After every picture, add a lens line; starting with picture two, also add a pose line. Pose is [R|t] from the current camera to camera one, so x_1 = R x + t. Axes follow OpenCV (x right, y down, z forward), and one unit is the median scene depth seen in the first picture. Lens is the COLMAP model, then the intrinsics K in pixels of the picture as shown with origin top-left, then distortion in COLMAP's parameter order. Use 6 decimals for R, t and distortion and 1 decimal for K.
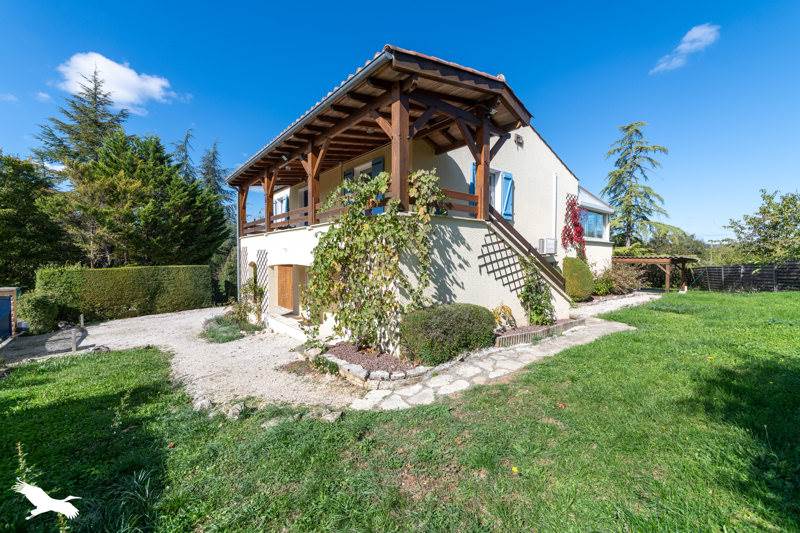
lens RADIAL K [[325.3, 0, 400.0], [0, 325.3, 266.5], [0, 0, 1]] dist [0.000571, 0.000018]
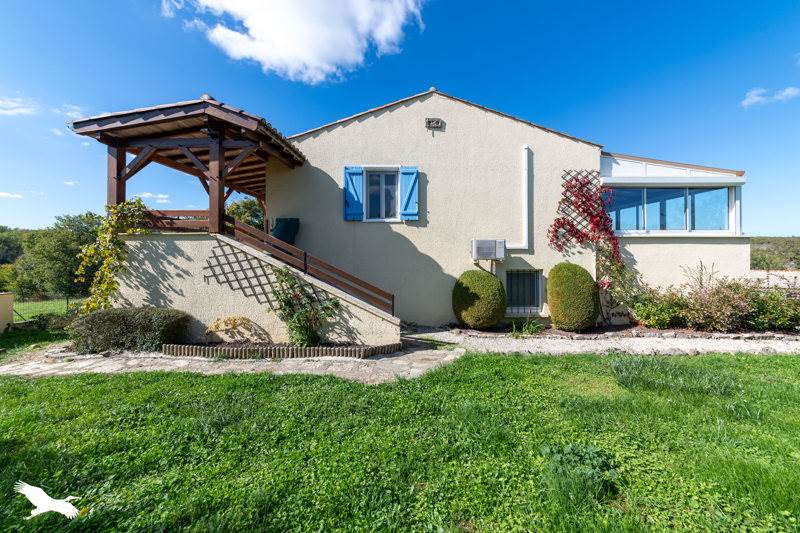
lens RADIAL K [[285.3, 0, 397.3], [0, 285.3, 252.1], [0, 0, 1]] dist [0.000537, 0.000033]
pose [[0.778765, -0.004029, -0.627303, 1.401062], [-0.015882, 0.999532, -0.026137, -0.068379], [0.627115, 0.030317, 0.778337, 0.701741]]
